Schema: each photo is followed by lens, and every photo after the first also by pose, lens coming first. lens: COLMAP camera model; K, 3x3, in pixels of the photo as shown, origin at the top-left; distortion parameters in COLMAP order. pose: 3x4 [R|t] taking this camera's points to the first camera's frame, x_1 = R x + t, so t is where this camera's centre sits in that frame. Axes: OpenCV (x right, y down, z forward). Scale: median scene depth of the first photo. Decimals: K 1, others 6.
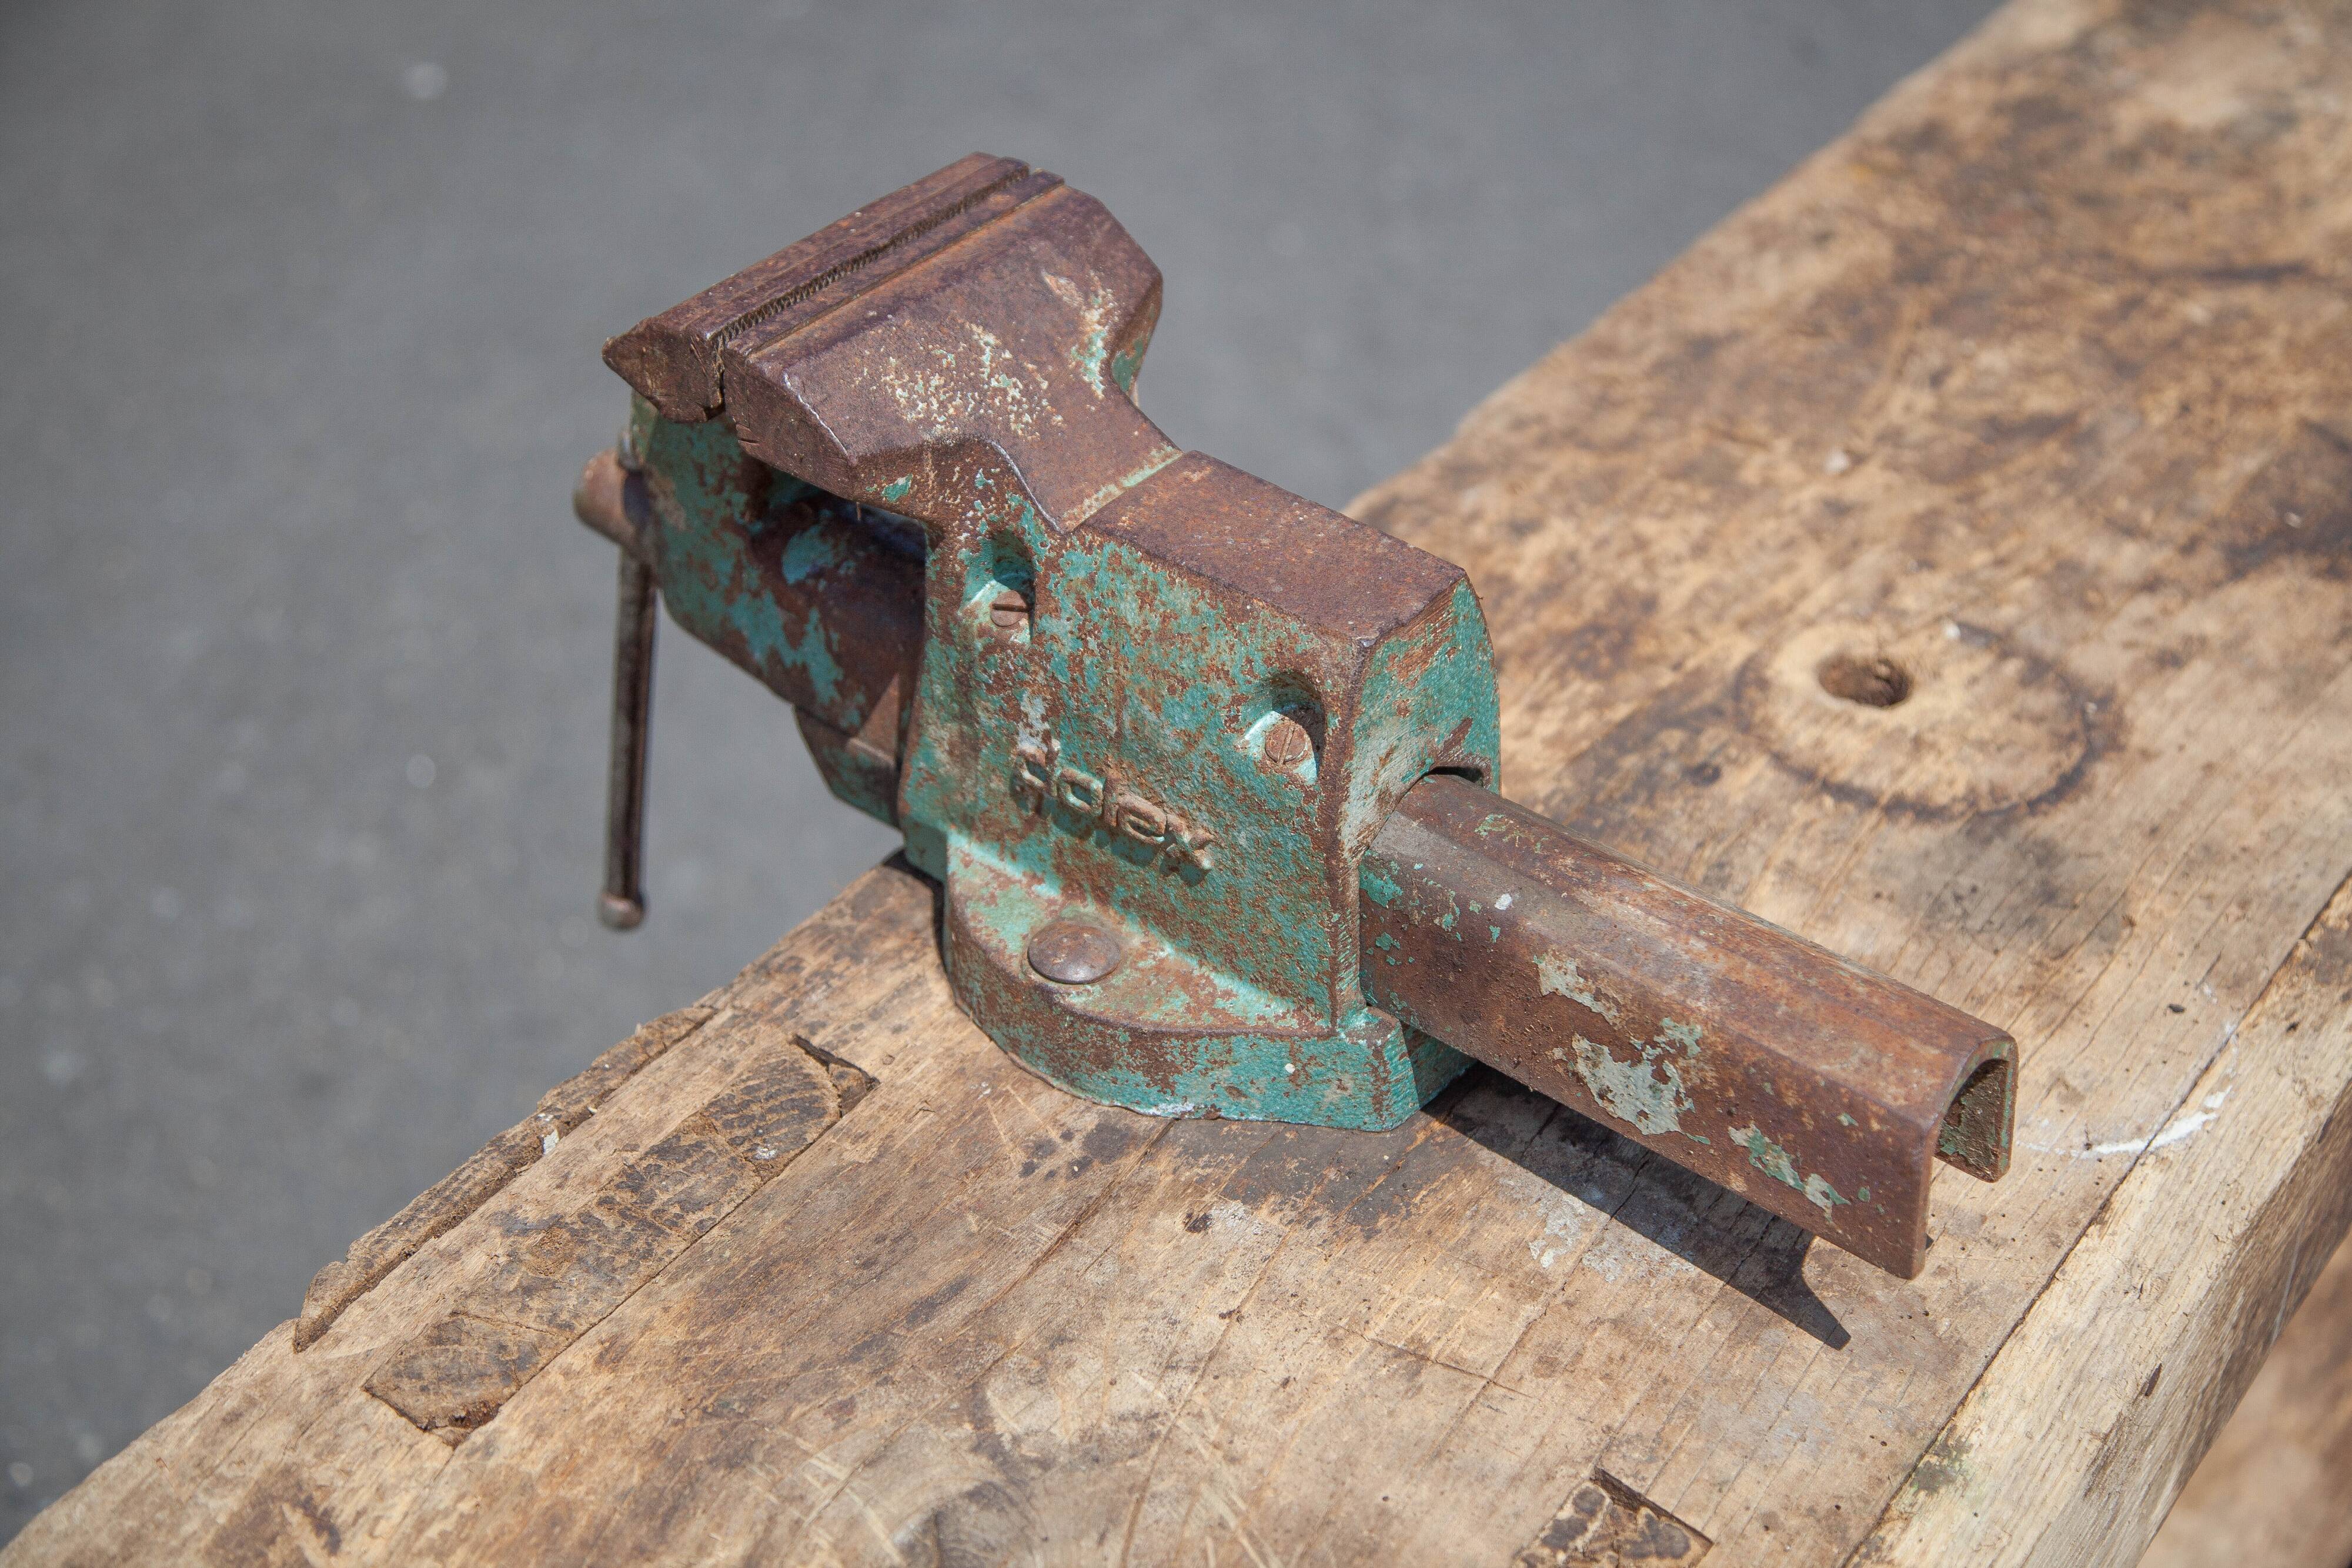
lens RADIAL K [[3364.5, 0, 1176.0], [0, 3364.5, 784.0], [0, 0, 1]] dist [0.134671, 0.031272]
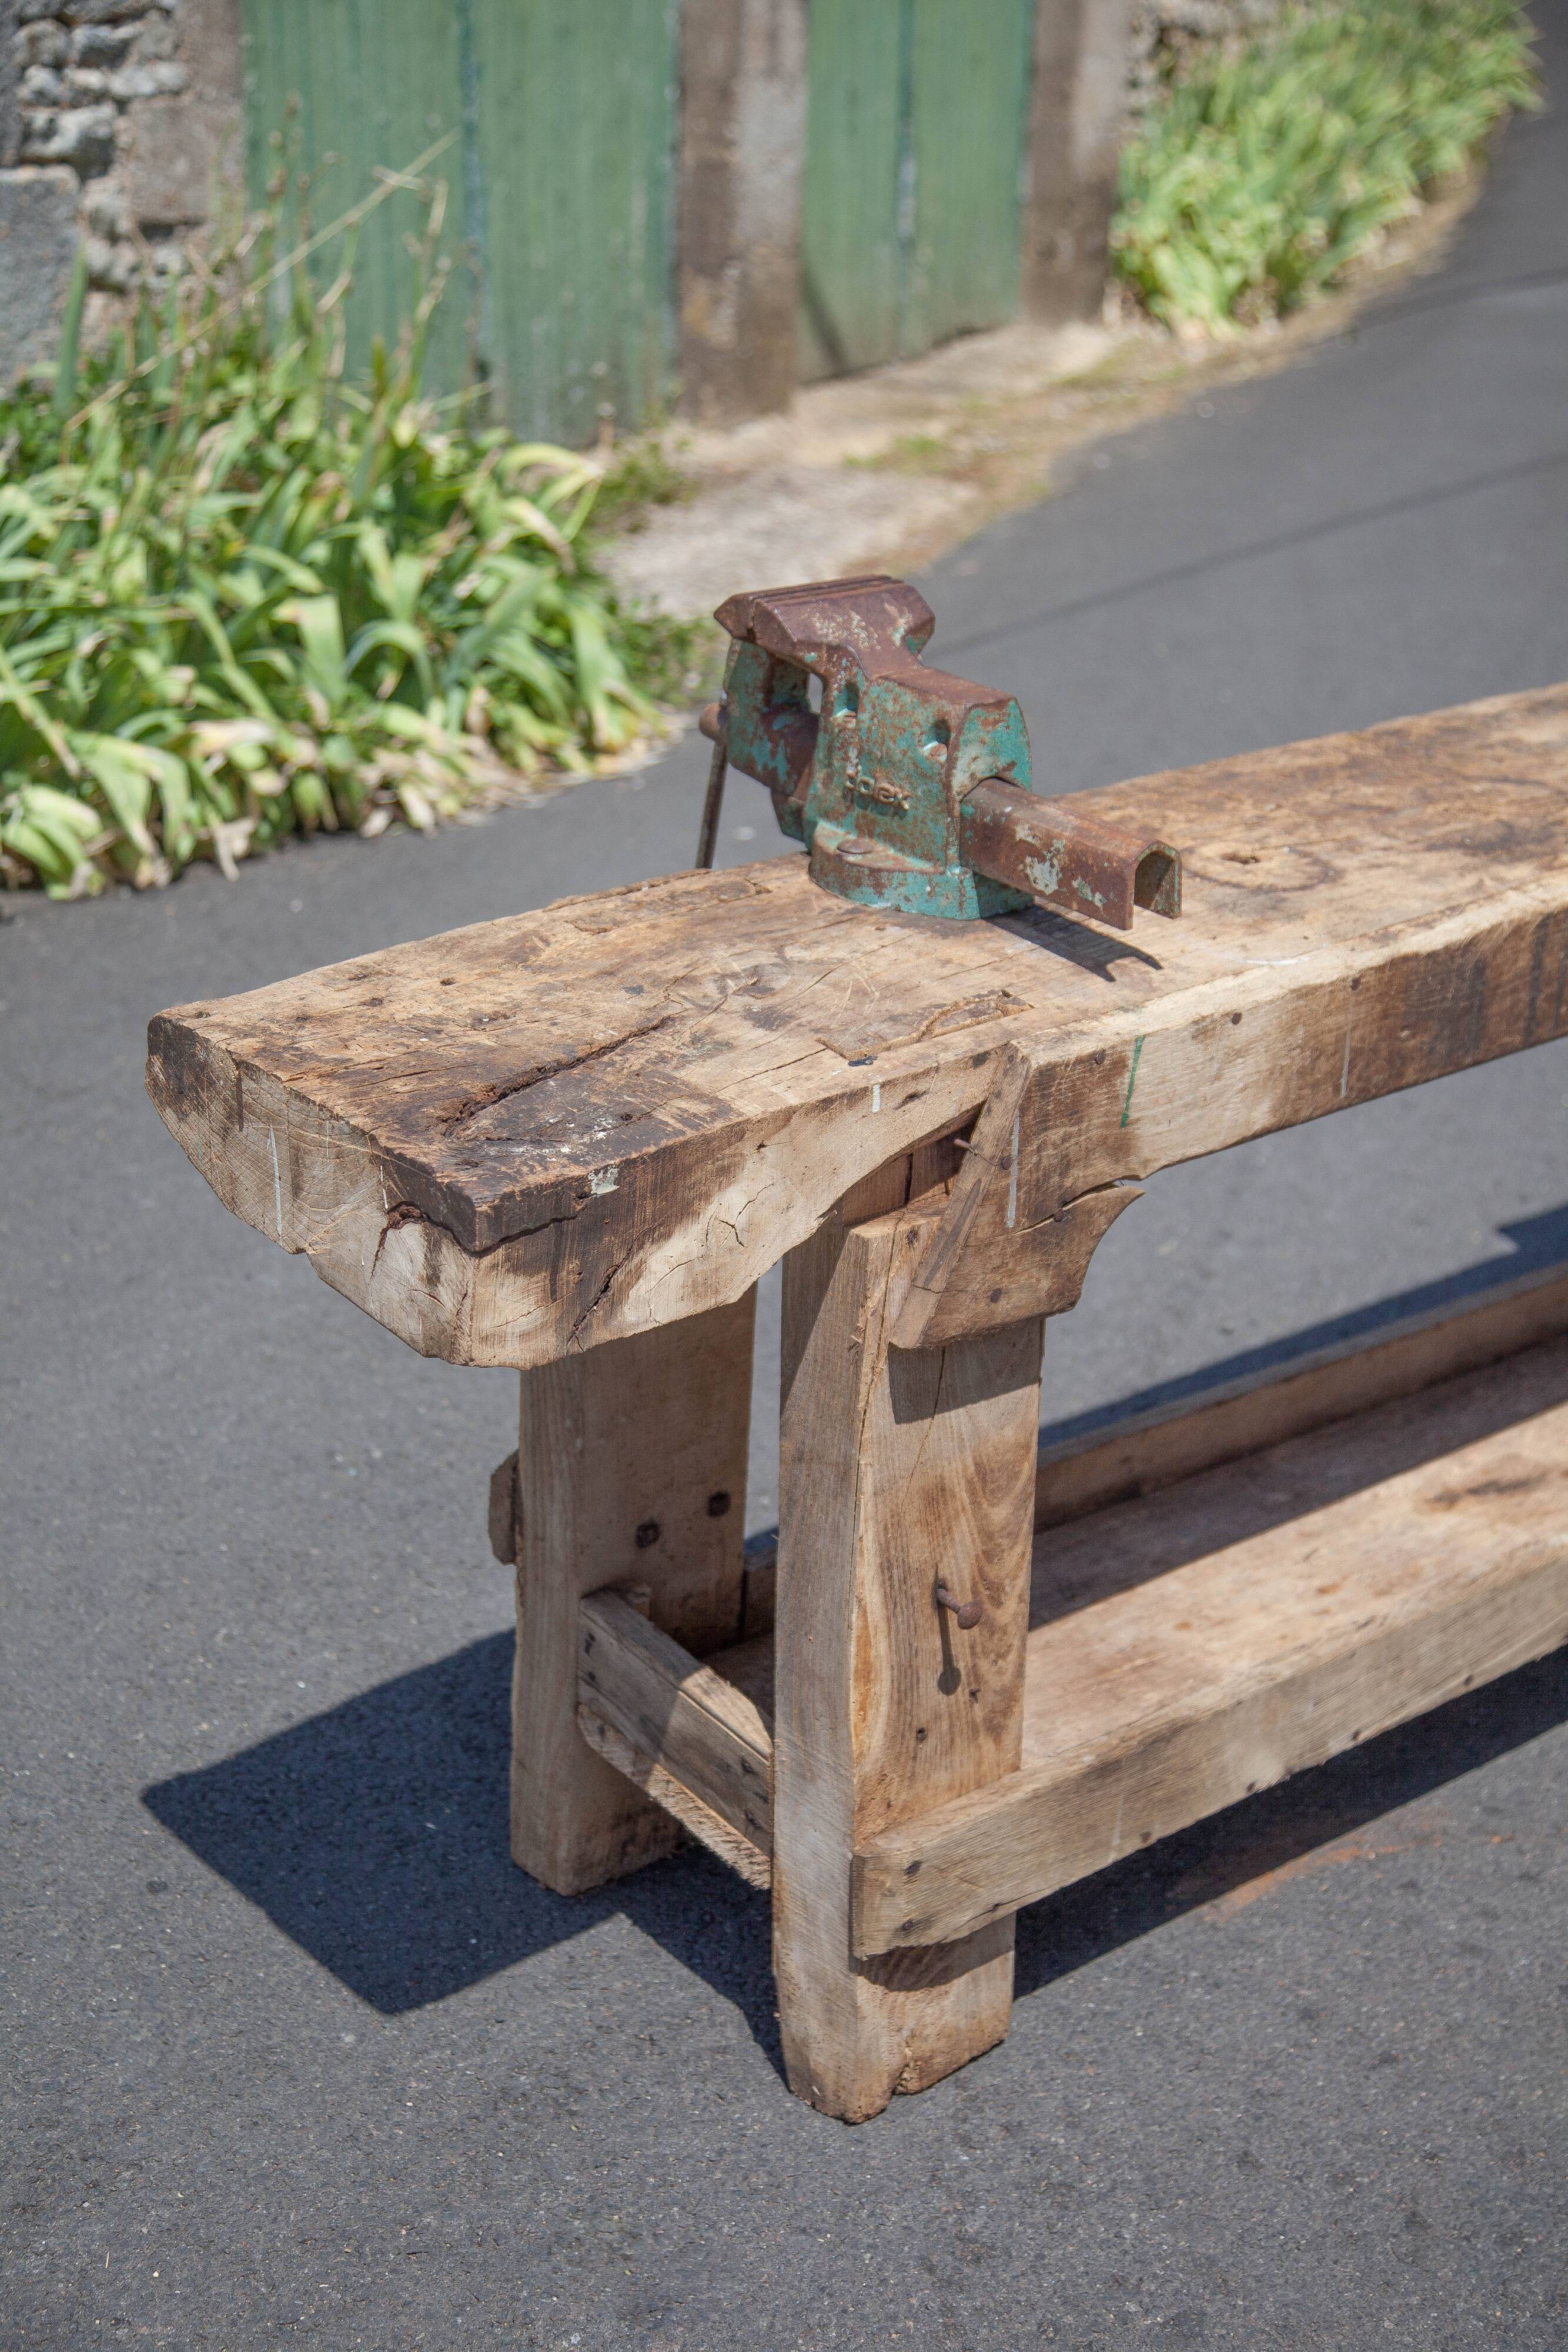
lens RADIAL K [[3364.5, 0, 784.0], [0, 3364.5, 1176.0], [0, 0, 1]] dist [0.134671, 0.031272]
pose [[0.974034, 0.111302, -0.197156, 0.455695], [-0.156788, 0.959815, -0.232752, 0.906140], [0.163327, 0.257620, 0.952342, -1.393924]]
